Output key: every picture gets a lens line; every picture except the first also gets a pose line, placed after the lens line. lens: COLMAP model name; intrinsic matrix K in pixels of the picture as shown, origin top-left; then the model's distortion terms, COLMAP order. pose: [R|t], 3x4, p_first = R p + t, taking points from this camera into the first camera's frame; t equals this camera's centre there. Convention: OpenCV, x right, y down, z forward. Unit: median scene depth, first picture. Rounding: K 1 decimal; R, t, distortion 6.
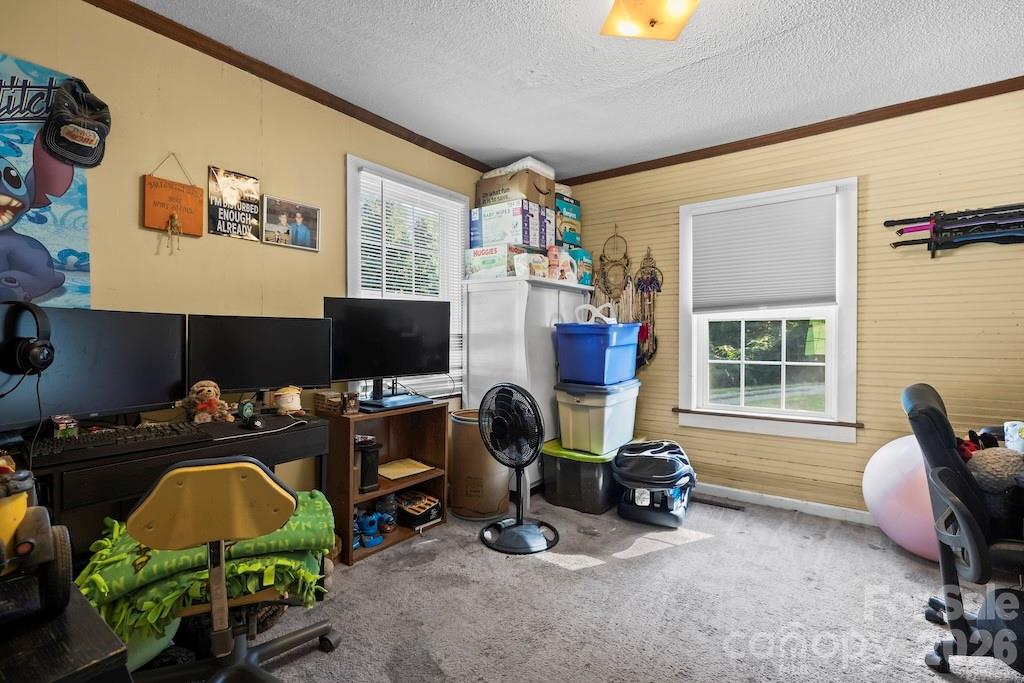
lens RADIAL K [[468.4, 0, 510.0], [0, 468.4, 341.8], [0, 0, 1]] dist [0.001133, -0.000118]
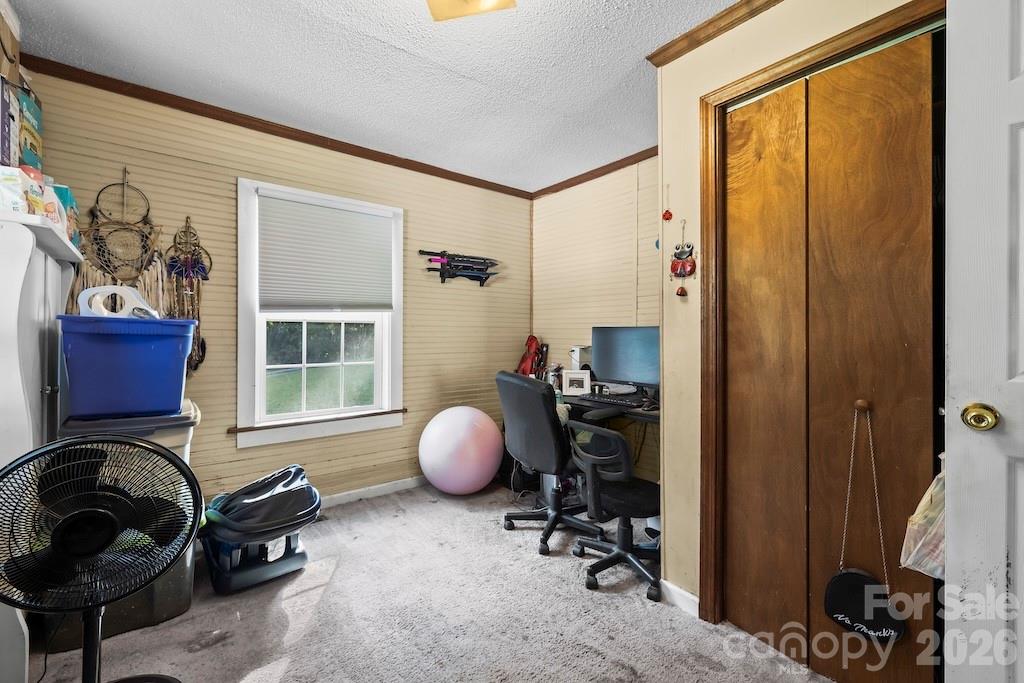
lens RADIAL K [[443.3, 0, 508.8], [0, 443.3, 336.1], [0, 0, 1]] dist [0.006013, 0.000102]
pose [[0.258893, 0.004215, 0.965897, -0.293579], [0.011105, 0.999911, -0.007340, -0.005111], [-0.965842, 0.012626, 0.258823, 0.399751]]
